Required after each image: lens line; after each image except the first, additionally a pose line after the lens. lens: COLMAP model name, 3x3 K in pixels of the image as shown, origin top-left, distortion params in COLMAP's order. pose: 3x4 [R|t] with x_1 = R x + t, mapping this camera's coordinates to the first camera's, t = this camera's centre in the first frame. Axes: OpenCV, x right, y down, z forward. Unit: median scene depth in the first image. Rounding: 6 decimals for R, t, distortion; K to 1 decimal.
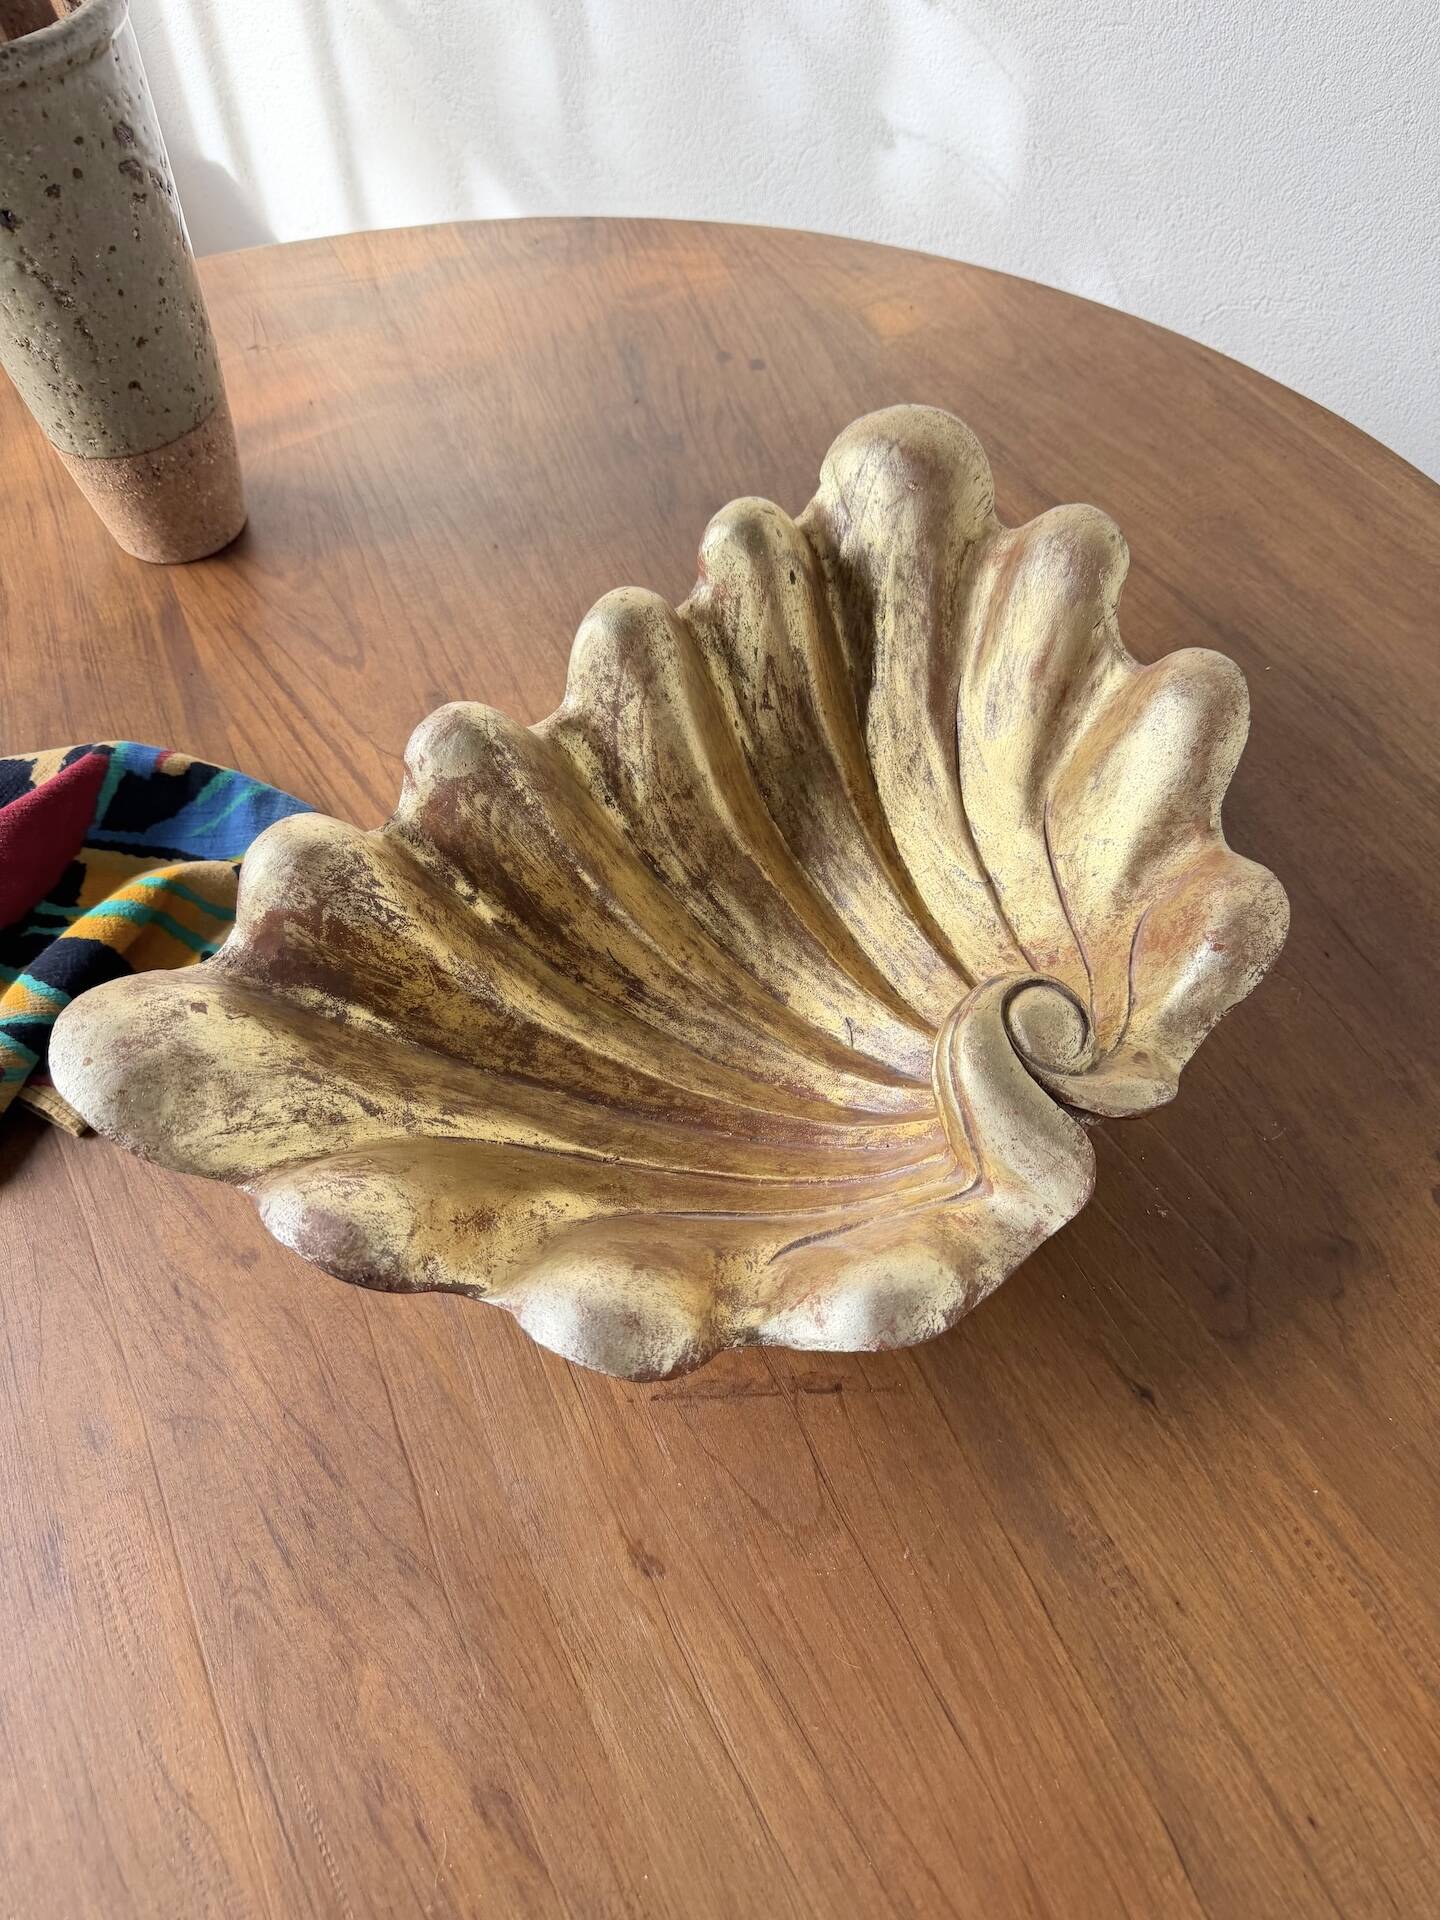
lens RADIAL K [[1383.1, 0, 723.9], [0, 1383.1, 969.6], [0, 0, 1]] dist [-0.001192, -0.012301]
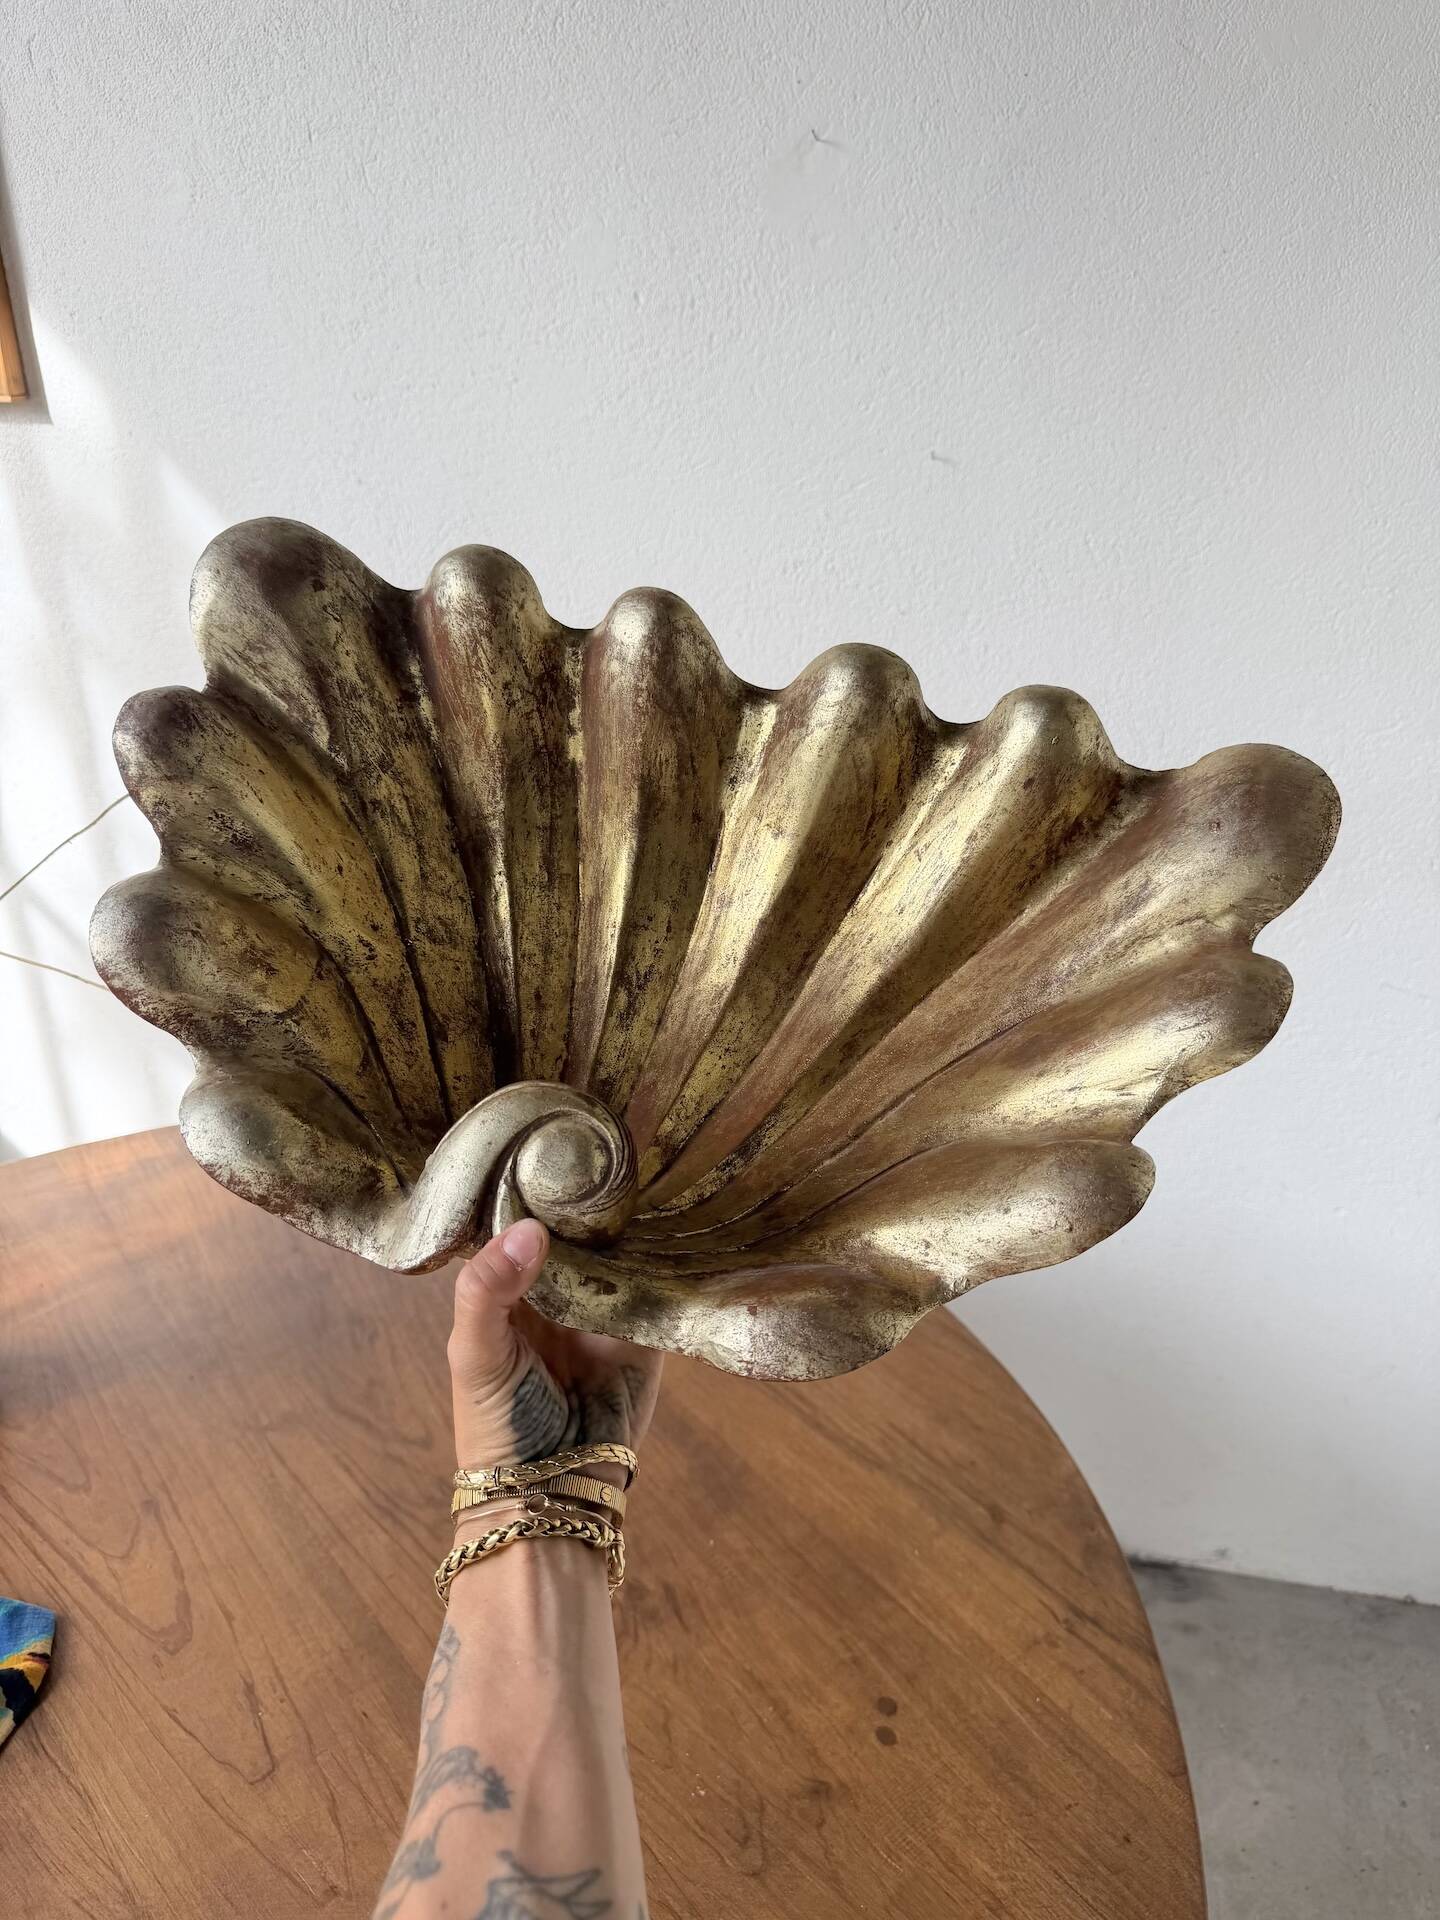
lens RADIAL K [[1383.1, 0, 723.9], [0, 1383.1, 969.6], [0, 0, 1]] dist [-0.001192, -0.012301]
pose [[0.966225, -0.100825, 0.237156, 0.085012], [0.198795, 0.877225, -0.436987, 0.056857], [-0.163980, 0.469373, 0.867640, -0.658887]]
